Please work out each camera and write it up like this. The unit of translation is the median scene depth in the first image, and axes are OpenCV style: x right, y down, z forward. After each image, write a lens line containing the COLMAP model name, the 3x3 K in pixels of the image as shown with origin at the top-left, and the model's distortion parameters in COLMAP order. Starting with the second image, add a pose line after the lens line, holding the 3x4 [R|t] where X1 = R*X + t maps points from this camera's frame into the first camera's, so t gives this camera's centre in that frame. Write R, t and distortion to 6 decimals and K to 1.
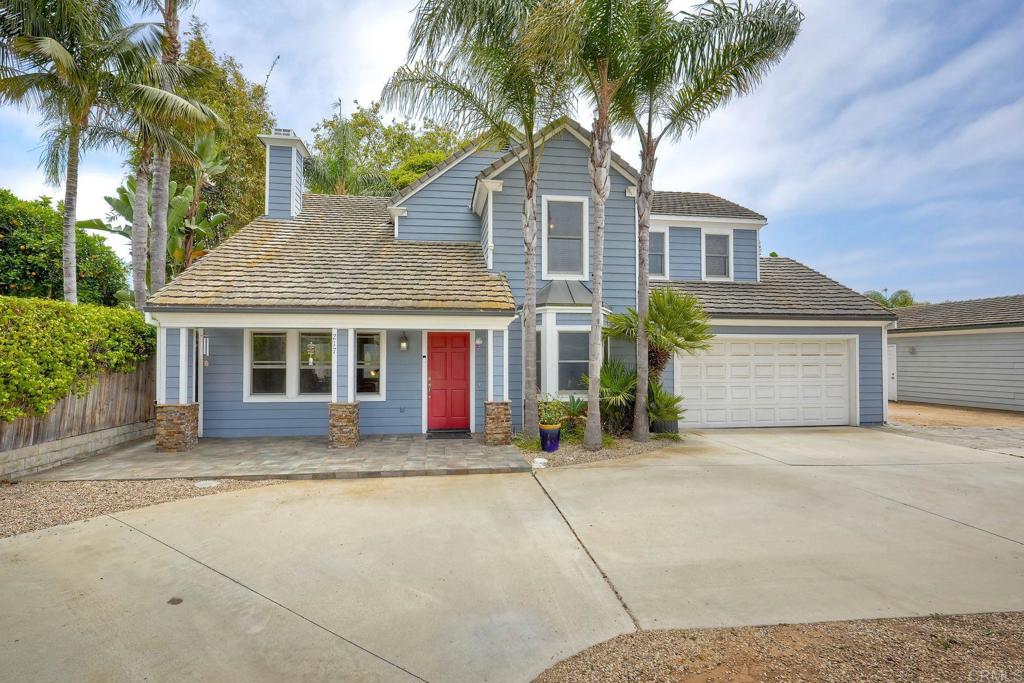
lens RADIAL K [[464.8, 0, 524.6], [0, 464.8, 342.4], [0, 0, 1]] dist [-0.012592, 0.000021]
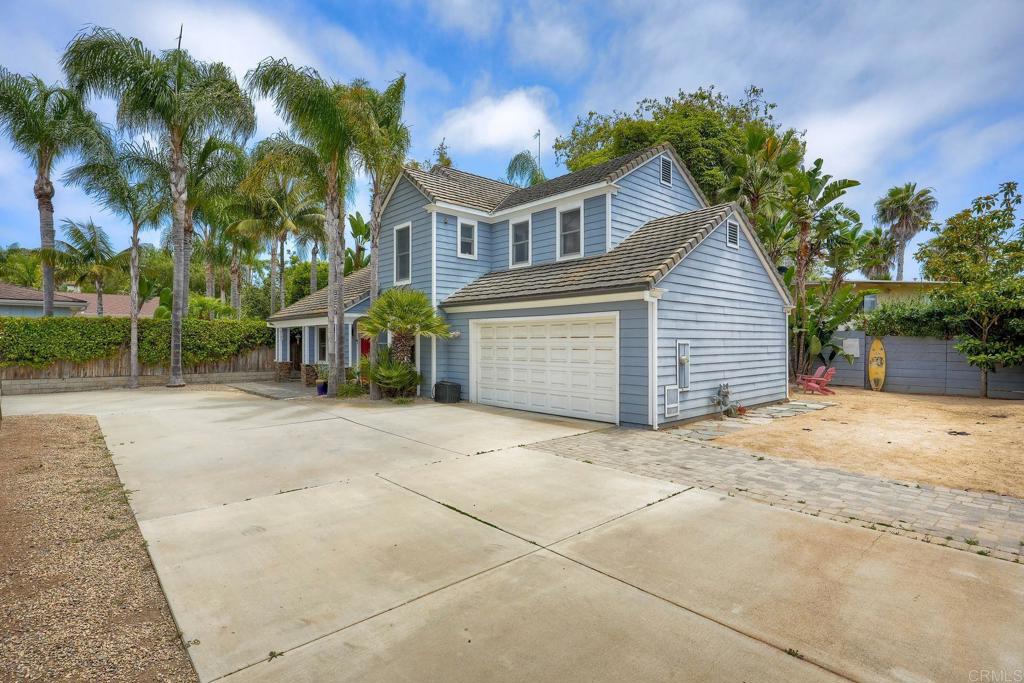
lens RADIAL K [[507.4, 0, 512.0], [0, 507.4, 341.5], [0, 0, 1]] dist [0.001001, 0.000065]
pose [[0.574822, -0.001369, -0.818277, 1.340693], [0.024872, 0.999566, 0.015800, 0.016806], [0.817900, -0.029435, 0.574607, 0.345407]]
